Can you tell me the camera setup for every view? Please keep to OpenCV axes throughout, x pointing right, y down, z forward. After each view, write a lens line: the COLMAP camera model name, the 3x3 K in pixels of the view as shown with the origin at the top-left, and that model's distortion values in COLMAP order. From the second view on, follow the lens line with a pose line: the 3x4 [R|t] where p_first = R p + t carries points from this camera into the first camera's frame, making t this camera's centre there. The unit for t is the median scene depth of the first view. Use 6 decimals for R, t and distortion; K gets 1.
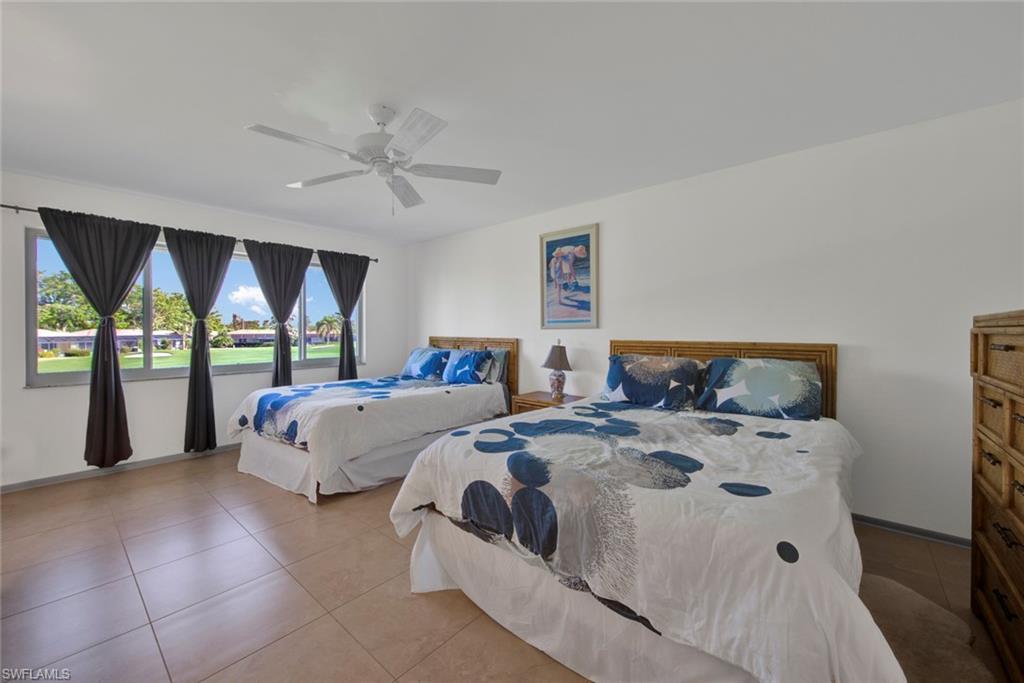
lens RADIAL K [[399.0, 0, 525.9], [0, 399.0, 330.9], [0, 0, 1]] dist [0.008120, -0.003542]
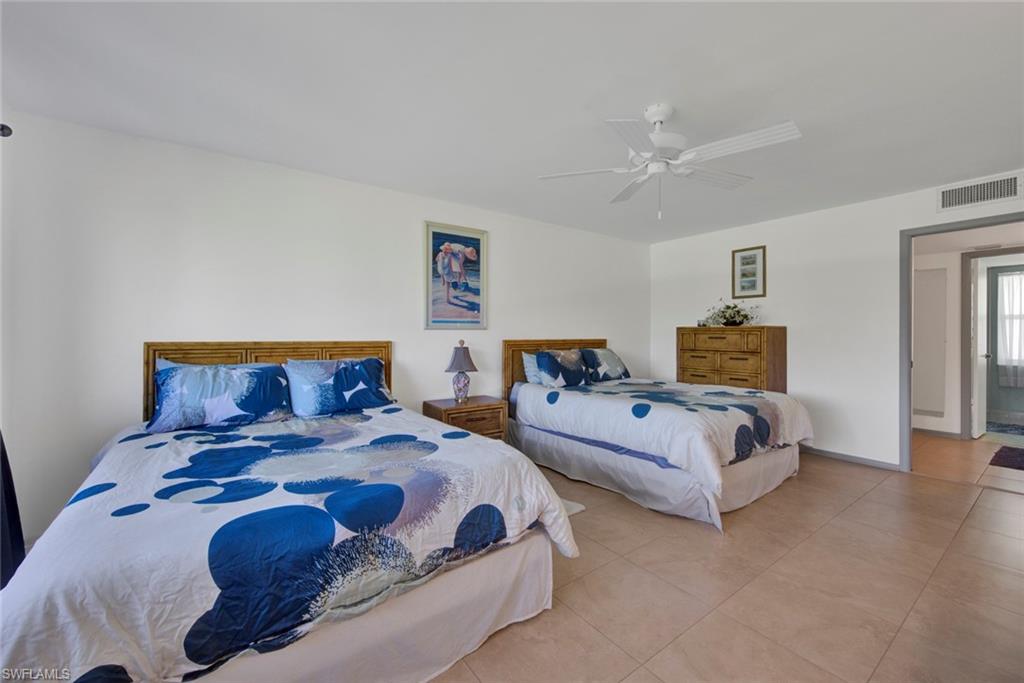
lens RADIAL K [[399.0, 0, 518.1], [0, 399.0, 330.8], [0, 0, 1]] dist [0.008120, -0.003542]
pose [[0.240284, 0.002898, 0.970698, -0.809442], [-0.005230, 0.999985, -0.001691, -0.000973], [-0.970689, -0.004671, 0.240295, 0.632365]]
